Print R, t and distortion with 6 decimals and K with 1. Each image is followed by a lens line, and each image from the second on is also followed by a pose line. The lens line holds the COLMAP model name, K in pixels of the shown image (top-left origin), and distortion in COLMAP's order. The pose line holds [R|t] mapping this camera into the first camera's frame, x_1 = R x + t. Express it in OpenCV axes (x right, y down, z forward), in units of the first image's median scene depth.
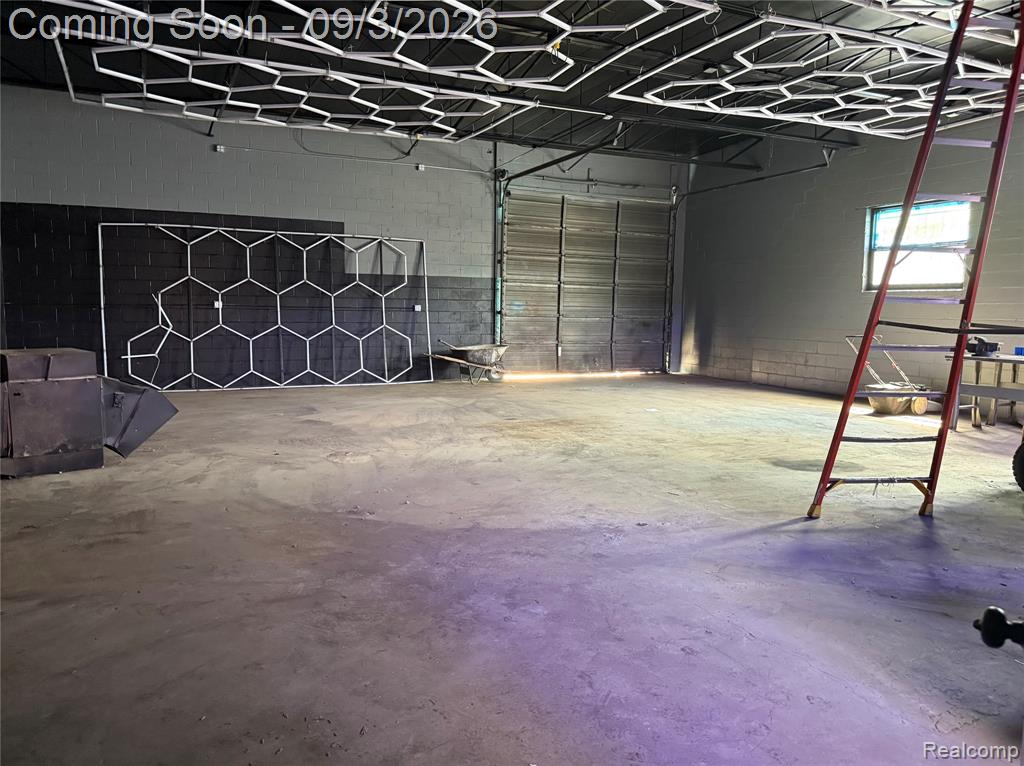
lens RADIAL K [[714.2, 0, 512.0], [0, 714.2, 383.0], [0, 0, 1]] dist [0.002446, 0.000890]
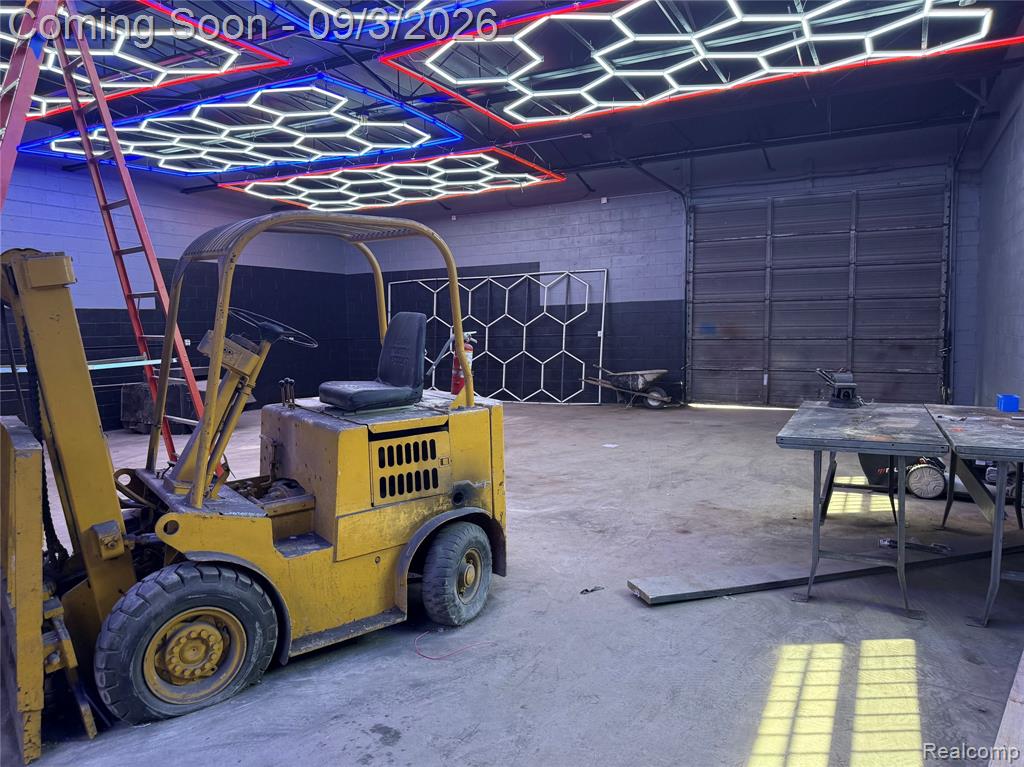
lens RADIAL K [[721.0, 0, 512.0], [0, 721.0, 383.5], [0, 0, 1]] dist [0.058253, -0.000001]
pose [[0.618021, 0.032131, -0.785505, 0.654702], [-0.055869, 0.998433, -0.003116, -0.022997], [0.784174, 0.045811, 0.618847, 0.250943]]
